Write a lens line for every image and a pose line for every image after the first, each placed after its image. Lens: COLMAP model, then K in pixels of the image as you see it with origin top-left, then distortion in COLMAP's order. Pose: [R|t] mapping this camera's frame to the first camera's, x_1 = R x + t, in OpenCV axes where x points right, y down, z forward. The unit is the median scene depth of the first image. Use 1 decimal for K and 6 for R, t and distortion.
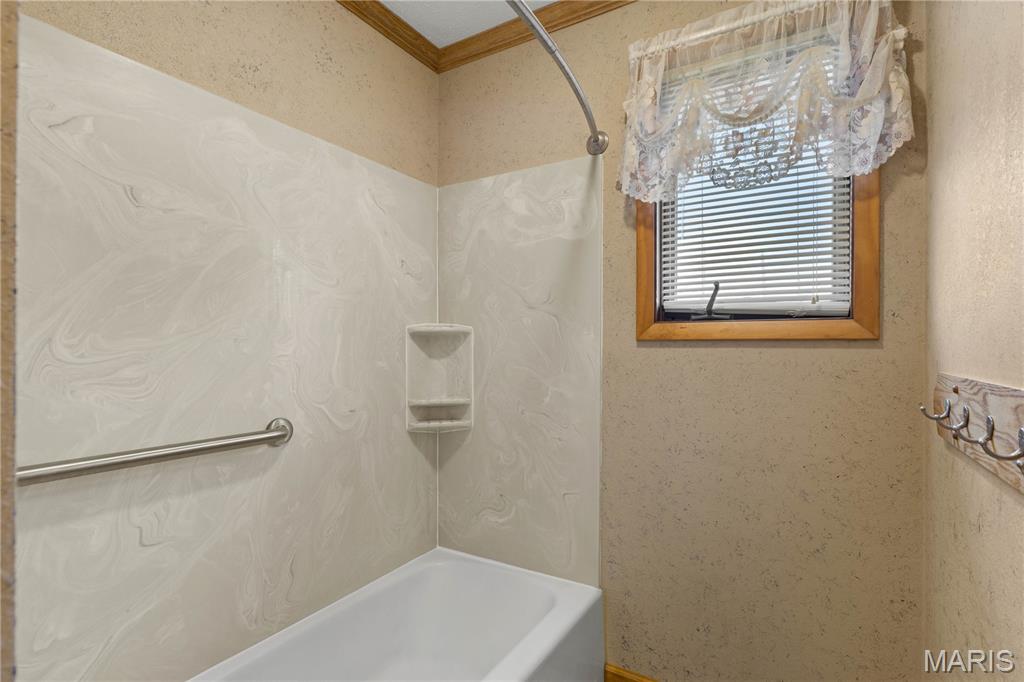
lens RADIAL K [[482.1, 0, 517.2], [0, 482.1, 353.8], [0, 0, 1]] dist [0.001279, 0.000043]
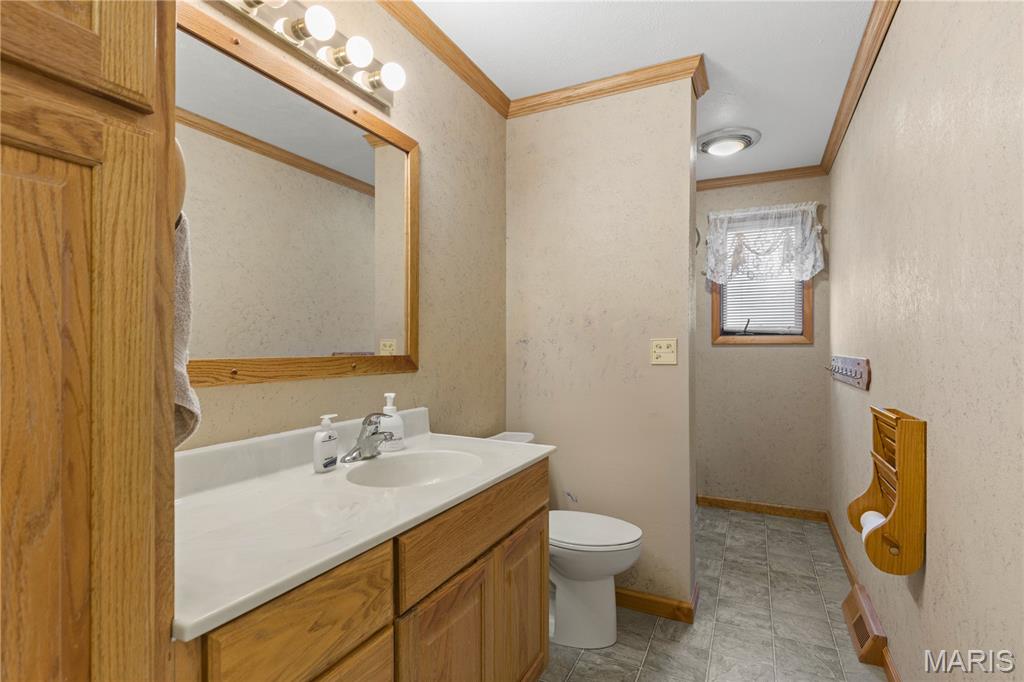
lens RADIAL K [[536.9, 0, 514.6], [0, 536.9, 358.0], [0, 0, 1]] dist [-0.000455, -0.000208]
pose [[0.992653, -0.000436, 0.120998, -1.099013], [0.001266, 0.999976, -0.006788, 0.060053], [-0.120992, 0.006892, 0.992630, -1.542351]]
